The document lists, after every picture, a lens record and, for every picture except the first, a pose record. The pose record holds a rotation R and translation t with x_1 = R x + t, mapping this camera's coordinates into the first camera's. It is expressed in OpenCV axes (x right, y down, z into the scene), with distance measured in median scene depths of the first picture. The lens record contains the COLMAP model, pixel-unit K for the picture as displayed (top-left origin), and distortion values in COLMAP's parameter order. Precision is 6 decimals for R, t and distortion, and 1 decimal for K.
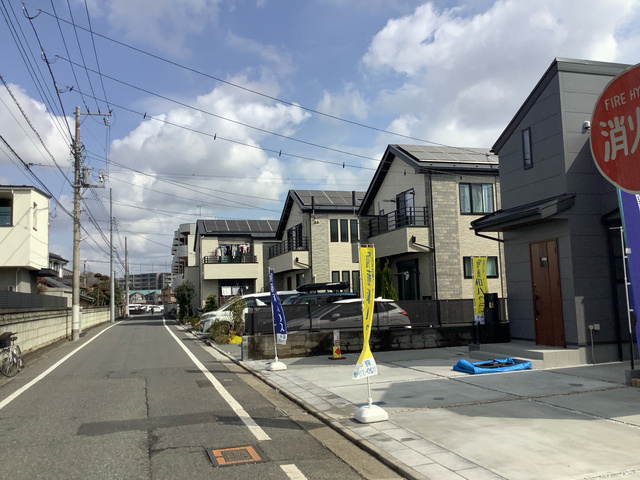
lens RADIAL K [[576.1, 0, 320.0], [0, 576.1, 235.2], [0, 0, 1]] dist [0.016275, -0.049710]
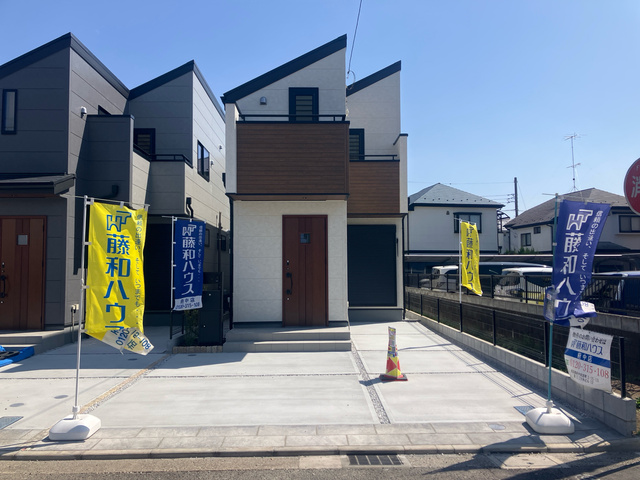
lens RADIAL K [[516.0, 0, 330.8], [0, 516.0, 250.0], [0, 0, 1]] dist [0.024663, -0.024791]
pose [[0.259749, 0.068427, 0.963249, -0.294195], [-0.105998, 0.993479, -0.041991, 0.046647], [-0.959841, -0.091195, 0.265308, 0.314925]]
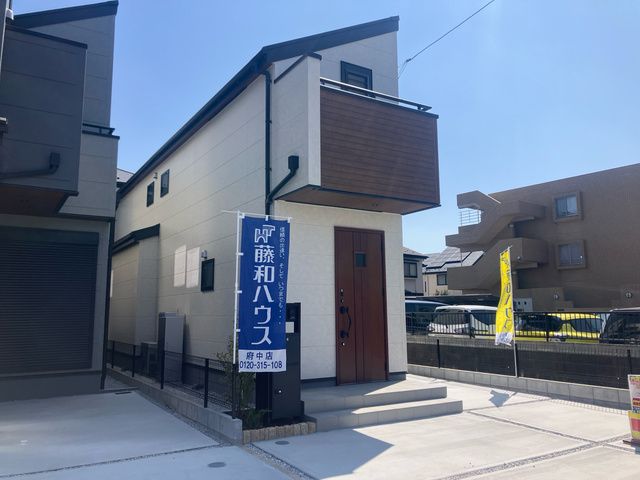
lens RADIAL K [[516.0, 0, 315.2], [0, 516.0, 237.6], [0, 0, 1]] dist [0.024663, -0.024791]
pose [[-0.299034, 0.167888, 0.939357, -0.058731], [-0.089450, 0.975135, -0.202757, 0.103344], [-0.950041, -0.144657, -0.276581, 0.825445]]
